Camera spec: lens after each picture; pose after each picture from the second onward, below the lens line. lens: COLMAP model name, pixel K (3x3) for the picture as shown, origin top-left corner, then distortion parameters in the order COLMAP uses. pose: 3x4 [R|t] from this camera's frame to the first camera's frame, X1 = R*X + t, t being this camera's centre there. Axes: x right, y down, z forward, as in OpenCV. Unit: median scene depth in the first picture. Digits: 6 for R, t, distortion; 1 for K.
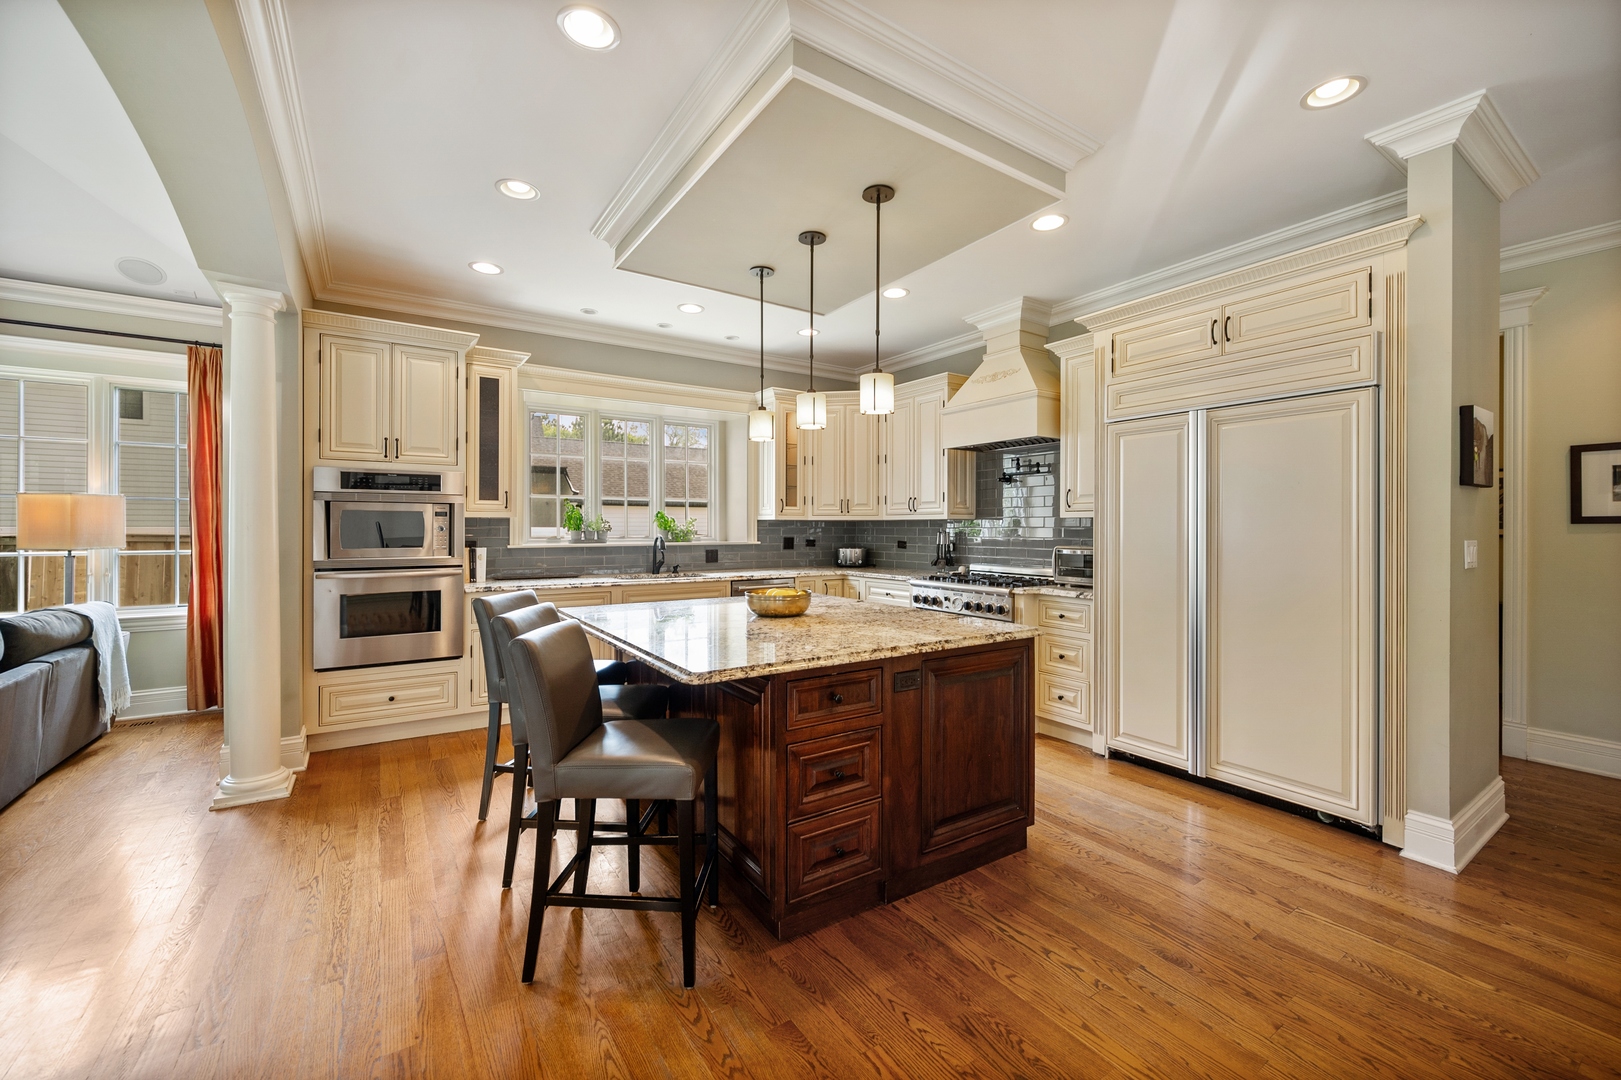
lens RADIAL K [[649.4, 0, 814.3], [0, 649.4, 532.3], [0, 0, 1]] dist [0.000623, 0.000268]
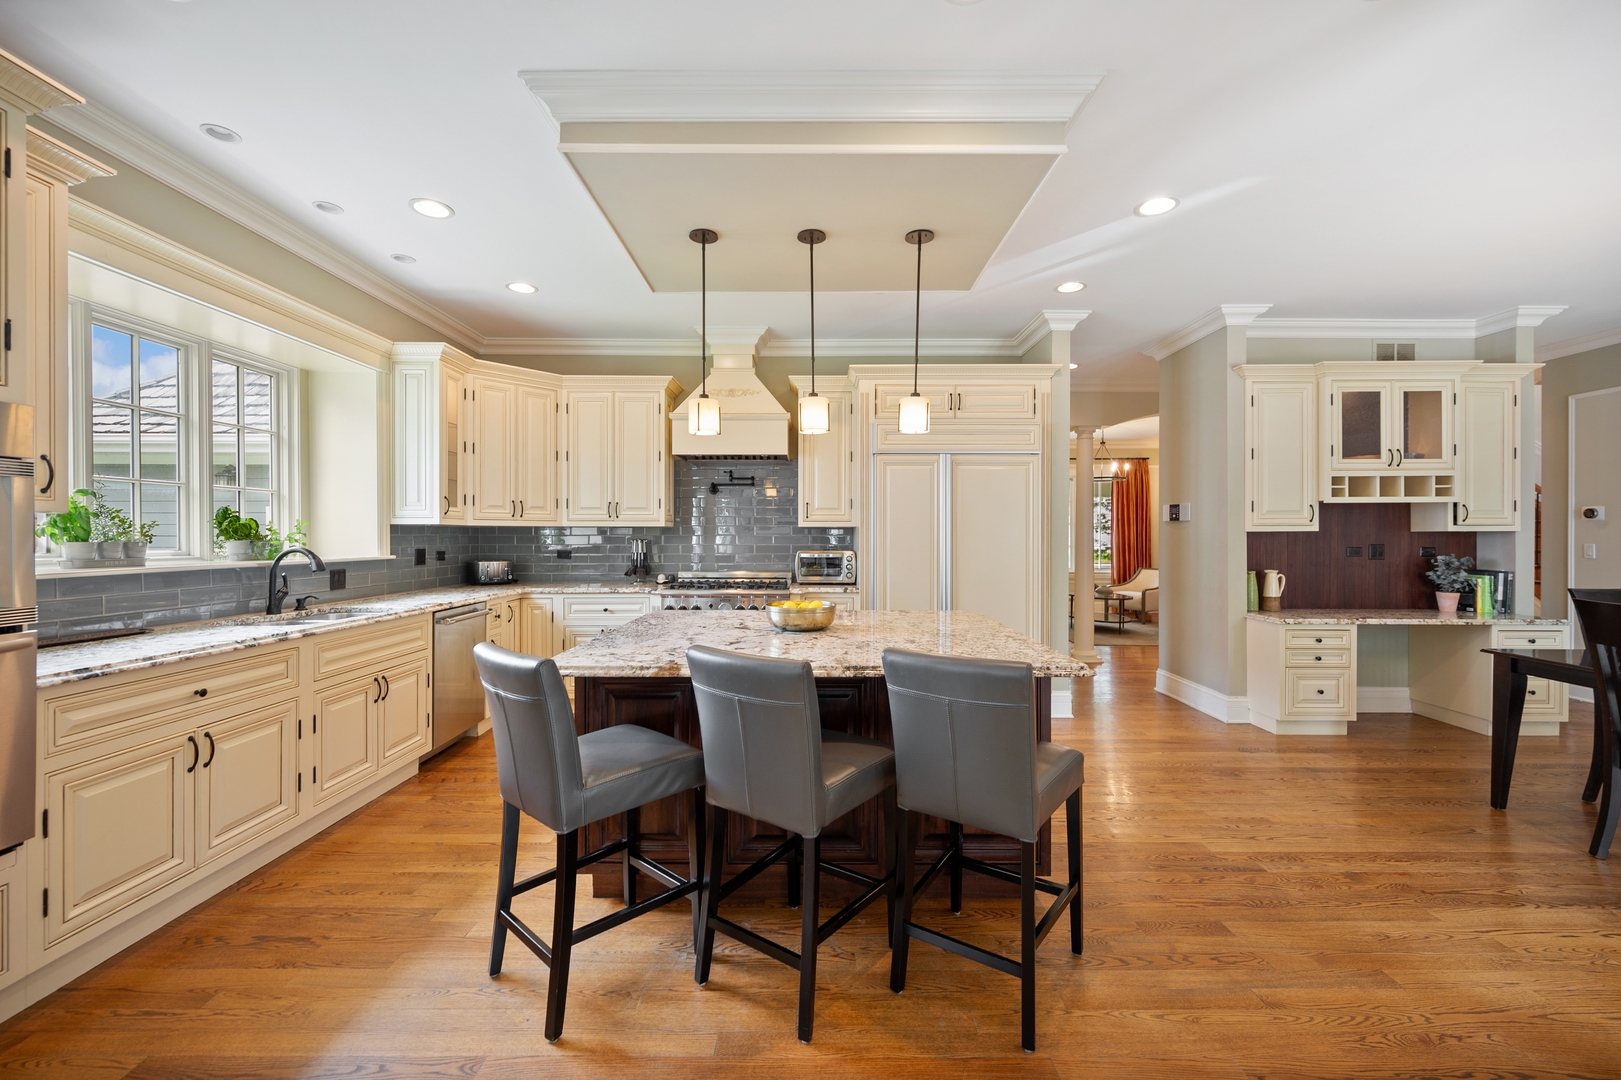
lens RADIAL K [[649.4, 0, 814.9], [0, 649.4, 537.6], [0, 0, 1]] dist [0.000623, 0.000268]
pose [[0.560367, -0.004403, 0.828232, -0.459971], [0.006042, 0.999981, 0.001228, -0.003342], [-0.828222, 0.004316, 0.560383, 0.260584]]
